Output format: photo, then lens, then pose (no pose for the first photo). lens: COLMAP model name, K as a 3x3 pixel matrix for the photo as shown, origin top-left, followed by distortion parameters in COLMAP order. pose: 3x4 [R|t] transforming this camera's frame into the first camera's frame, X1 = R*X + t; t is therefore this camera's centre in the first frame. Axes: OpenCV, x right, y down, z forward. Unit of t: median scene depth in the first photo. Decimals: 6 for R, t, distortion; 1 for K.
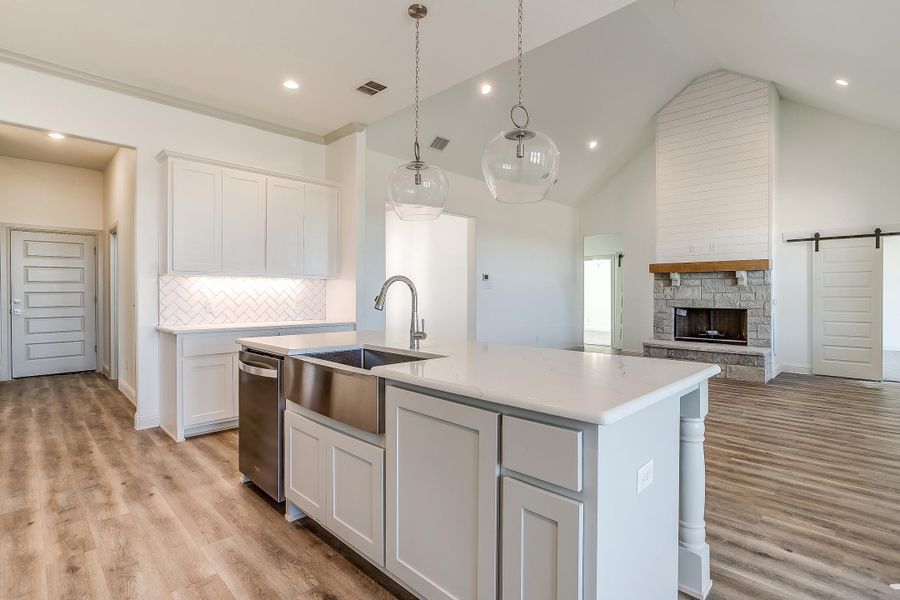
lens RADIAL K [[435.3, 0, 445.4], [0, 435.3, 296.7], [0, 0, 1]] dist [-0.022722, 0.005978]
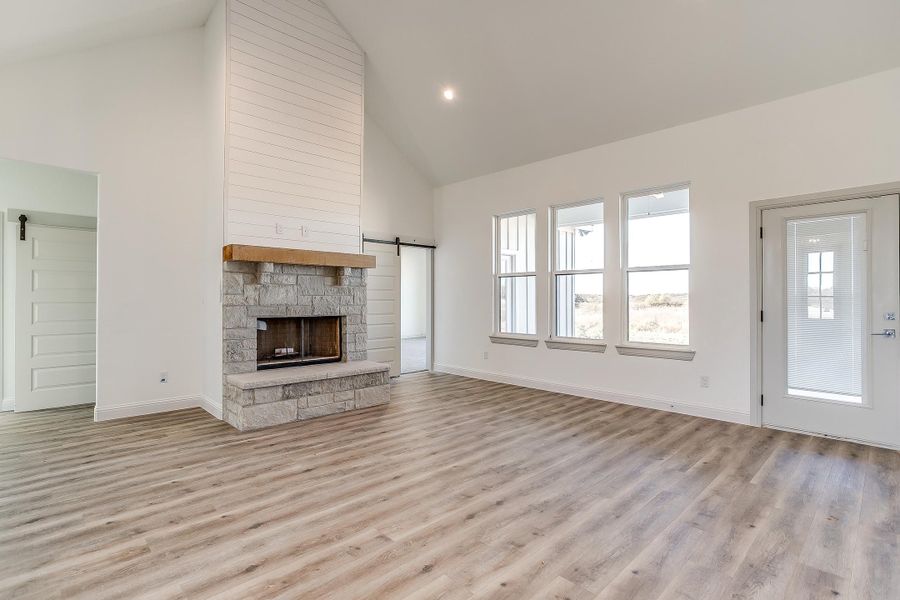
lens RADIAL K [[435.3, 0, 474.9], [0, 435.3, 299.5], [0, 0, 1]] dist [-0.022722, 0.005978]
pose [[0.007254, -0.003270, 0.999968, -0.100329], [0.007545, 0.999966, 0.003216, -0.001740], [-0.999945, 0.007522, 0.007279, 0.737971]]
